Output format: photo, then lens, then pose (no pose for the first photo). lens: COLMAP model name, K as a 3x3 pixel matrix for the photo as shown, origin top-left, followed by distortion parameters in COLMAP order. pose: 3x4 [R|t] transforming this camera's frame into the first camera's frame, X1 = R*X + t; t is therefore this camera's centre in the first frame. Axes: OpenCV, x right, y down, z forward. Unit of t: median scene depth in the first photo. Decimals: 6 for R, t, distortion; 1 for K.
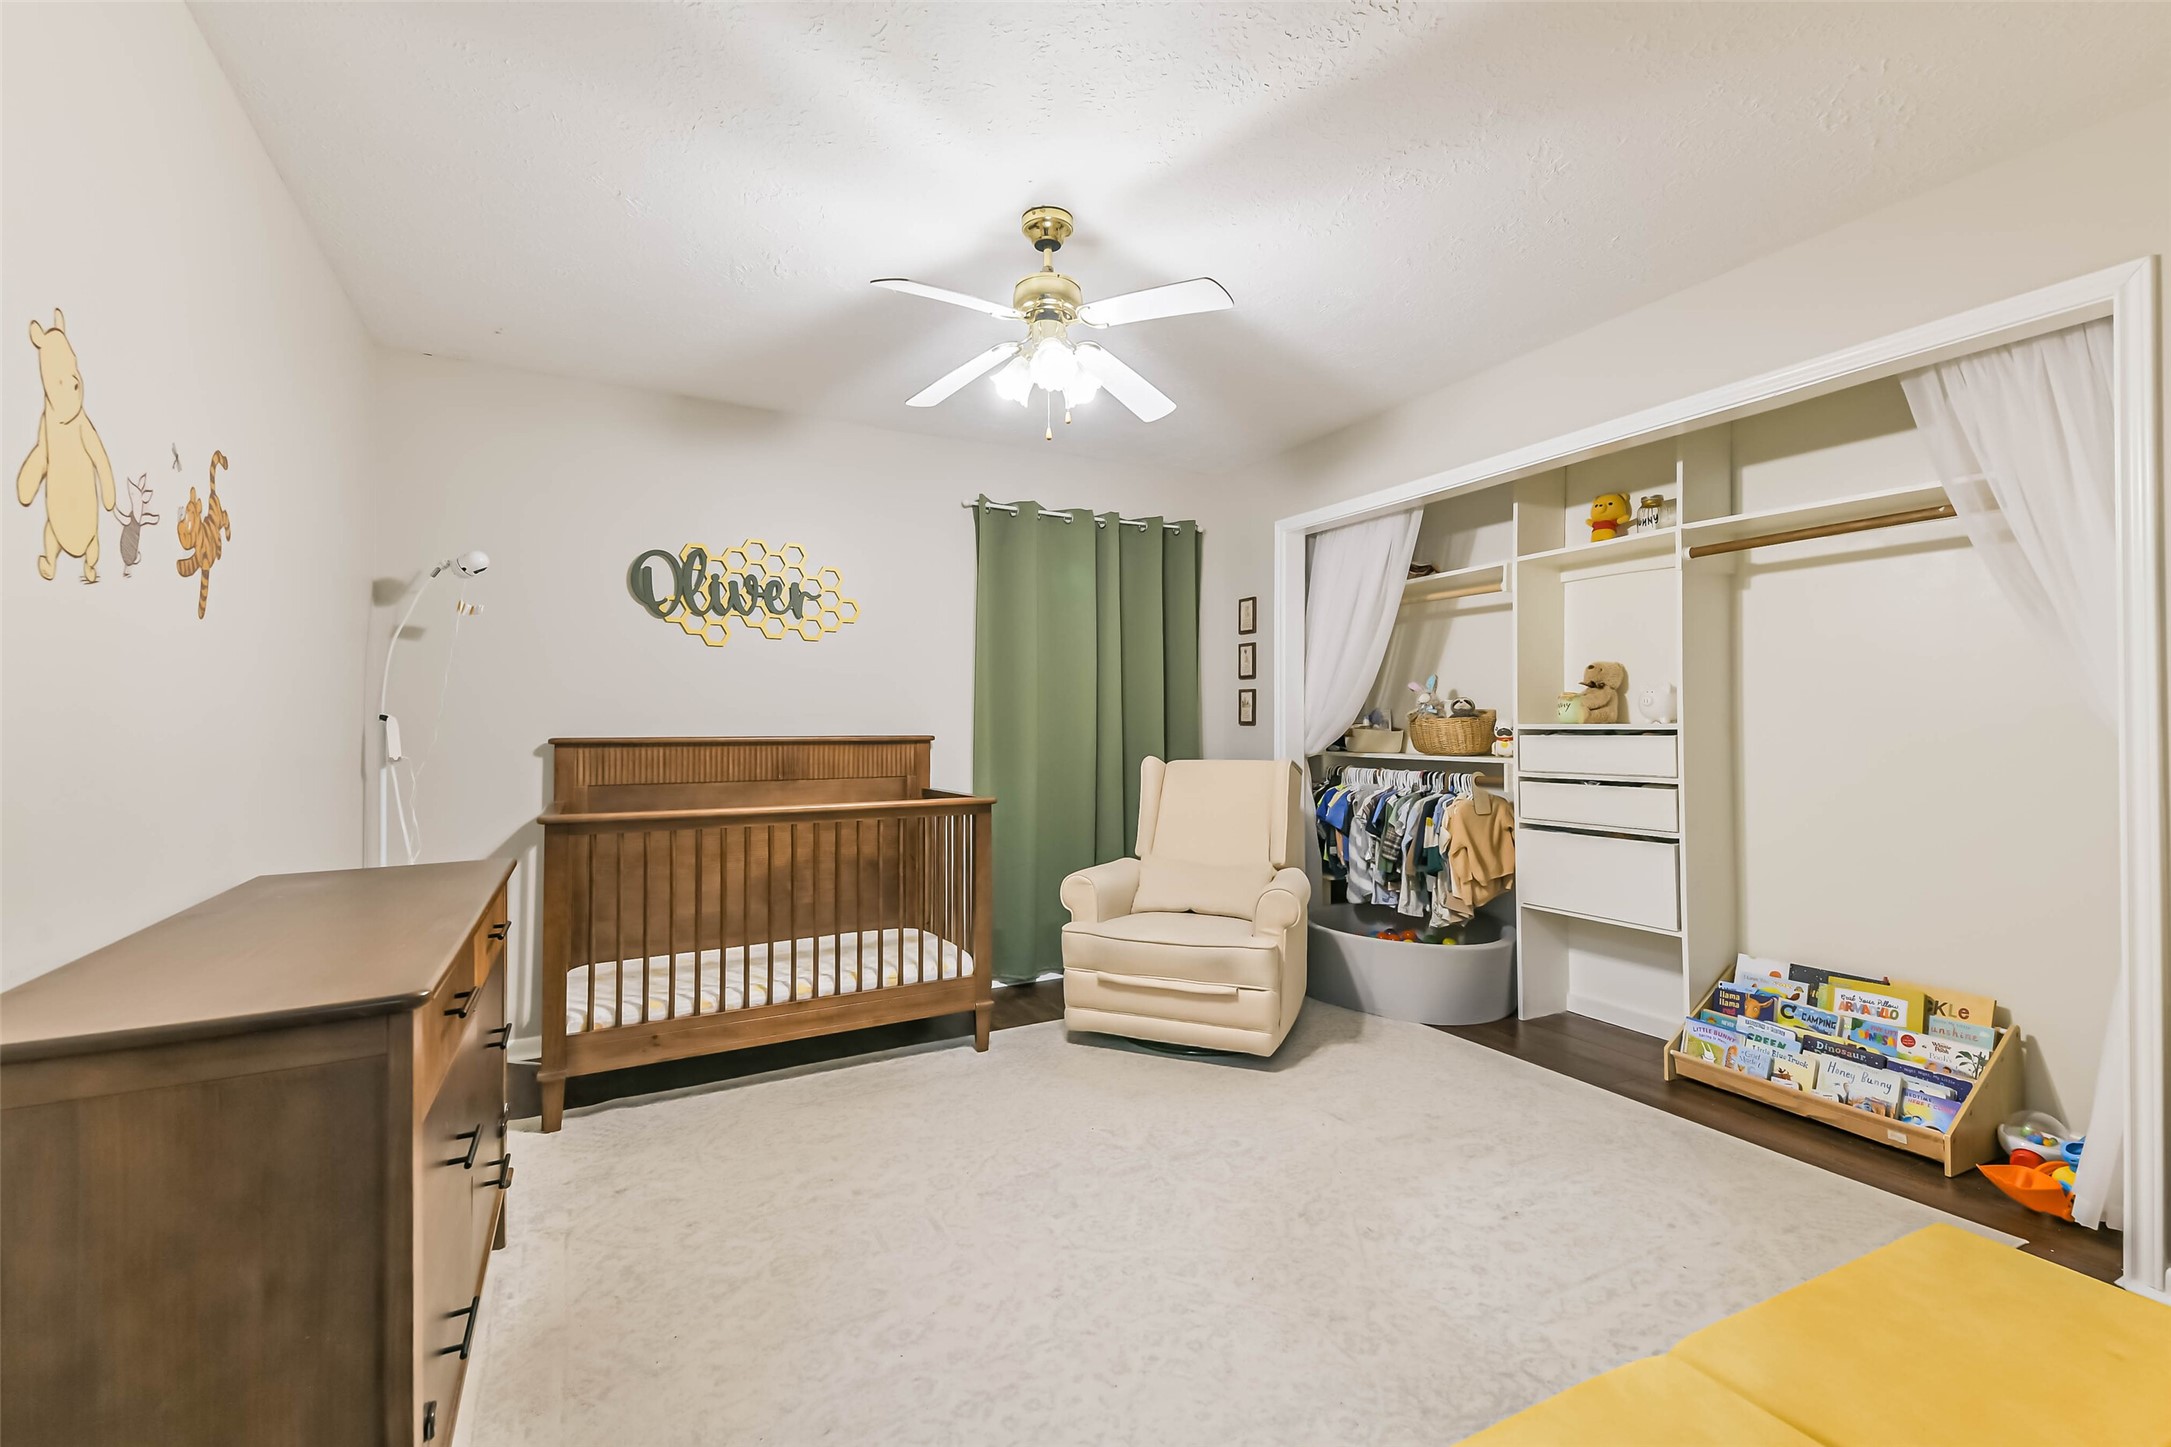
lens RADIAL K [[943.2, 0, 1084.0], [0, 943.2, 723.2], [0, 0, 1]] dist [0.059116, -0.023064]
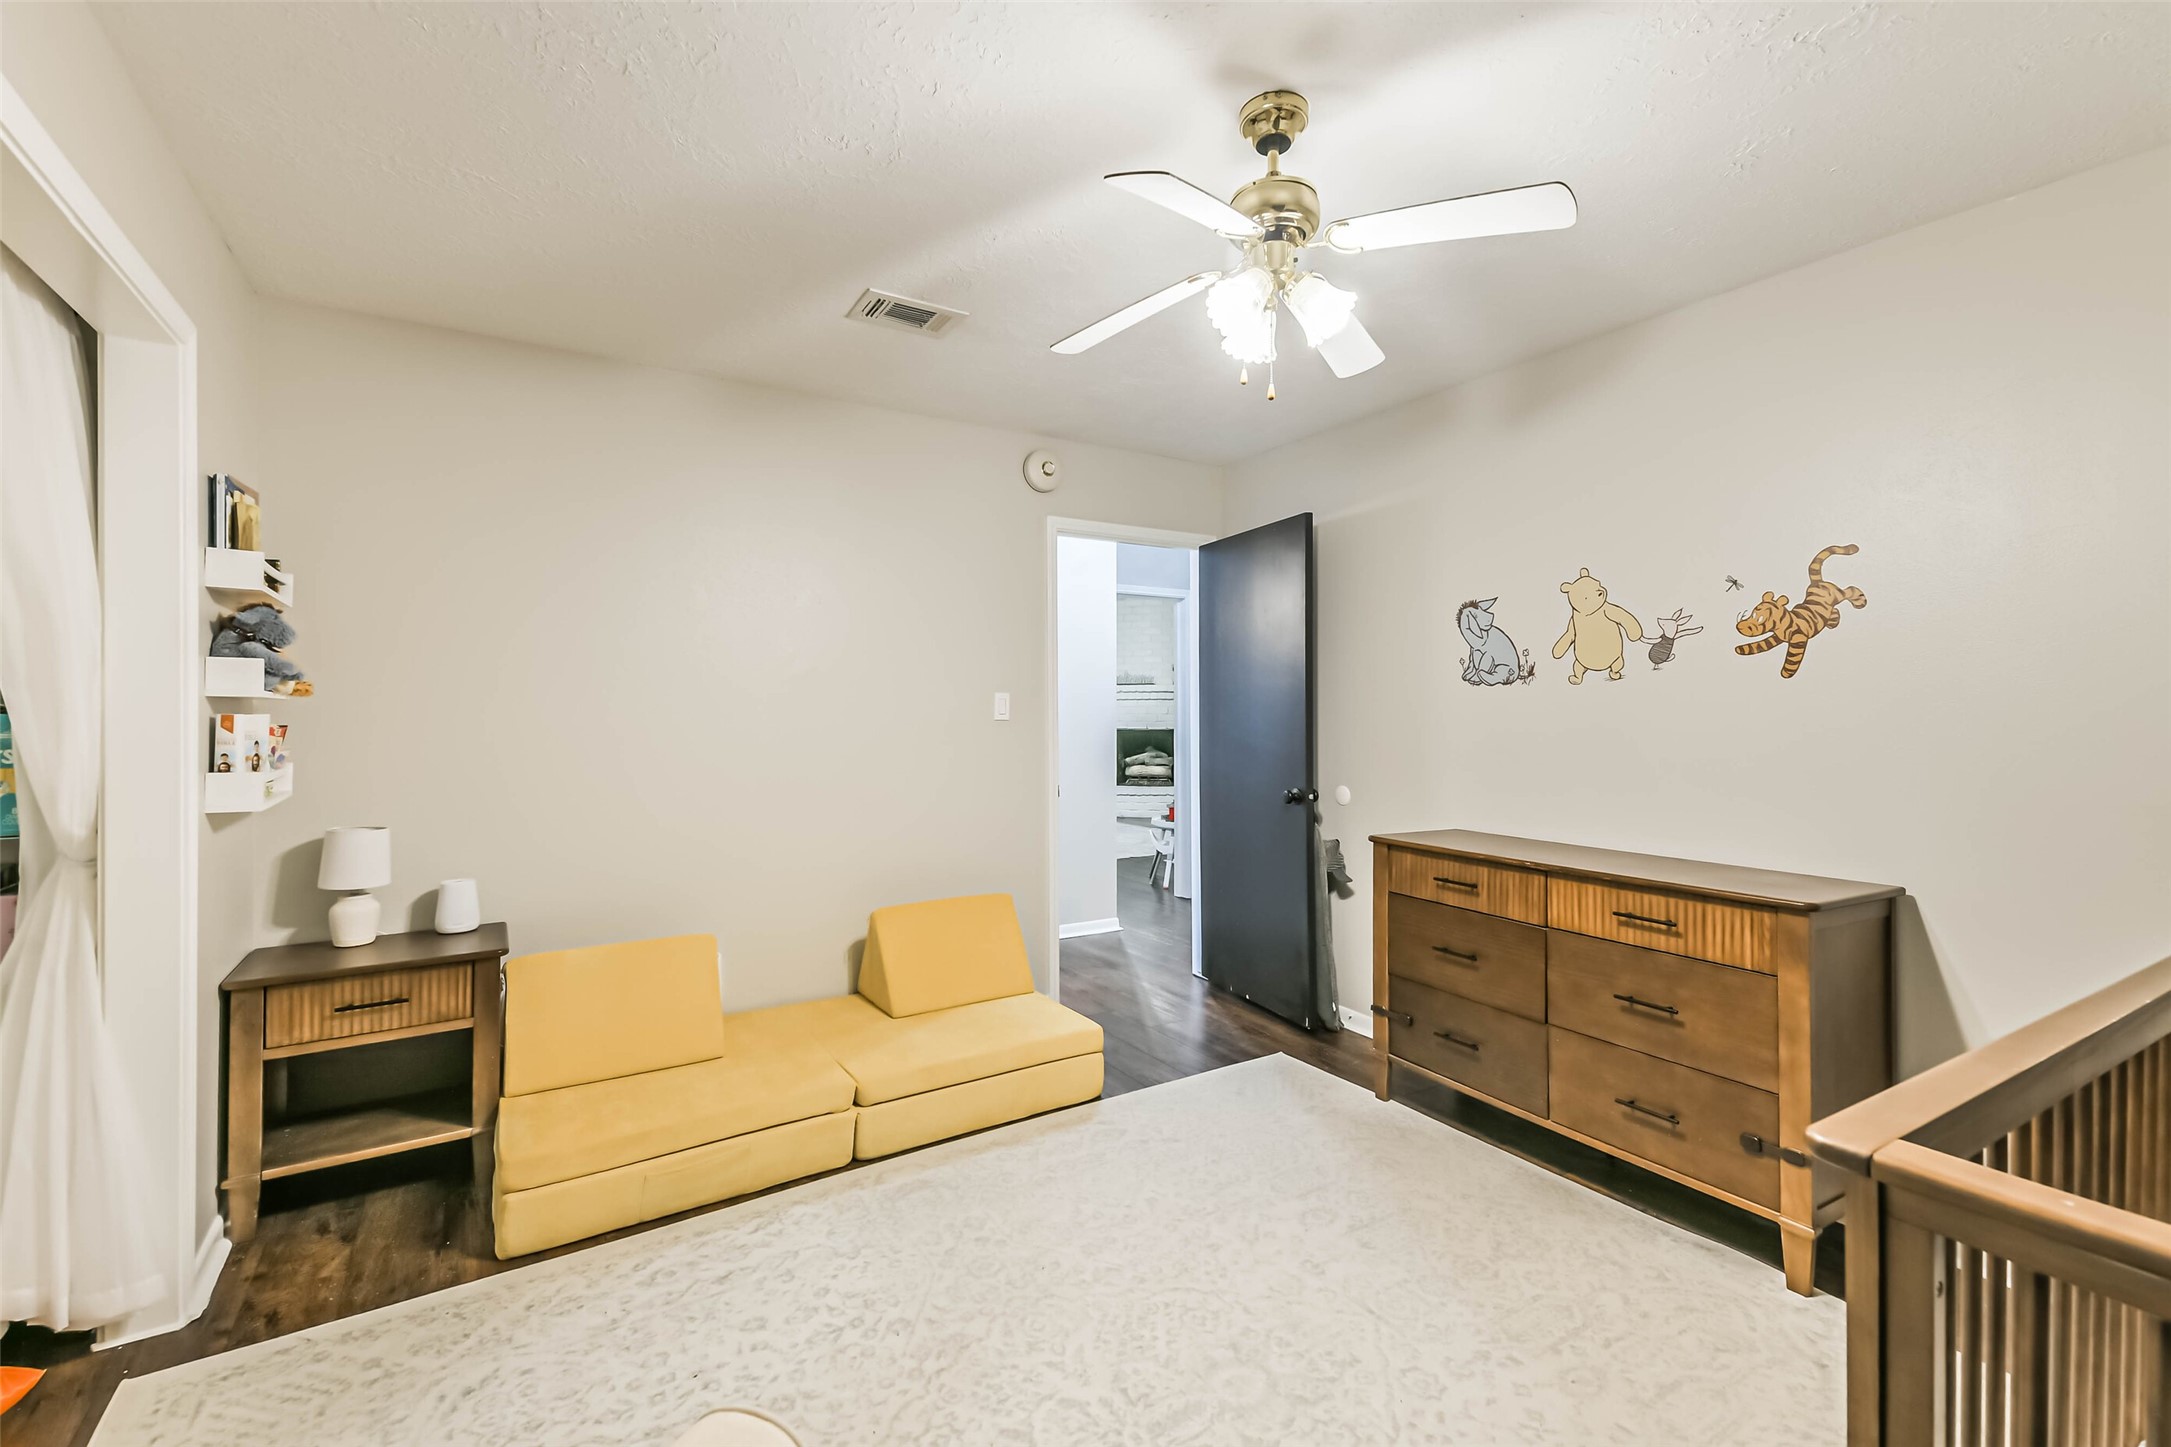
lens RADIAL K [[943.2, 0, 1086.2], [0, 943.2, 727.5], [0, 0, 1]] dist [0.059116, -0.023064]
pose [[-0.997627, 0.008765, -0.068293, 0.183225], [0.007515, 0.999800, 0.018544, -0.055600], [0.068442, 0.017987, -0.997493, 1.948334]]
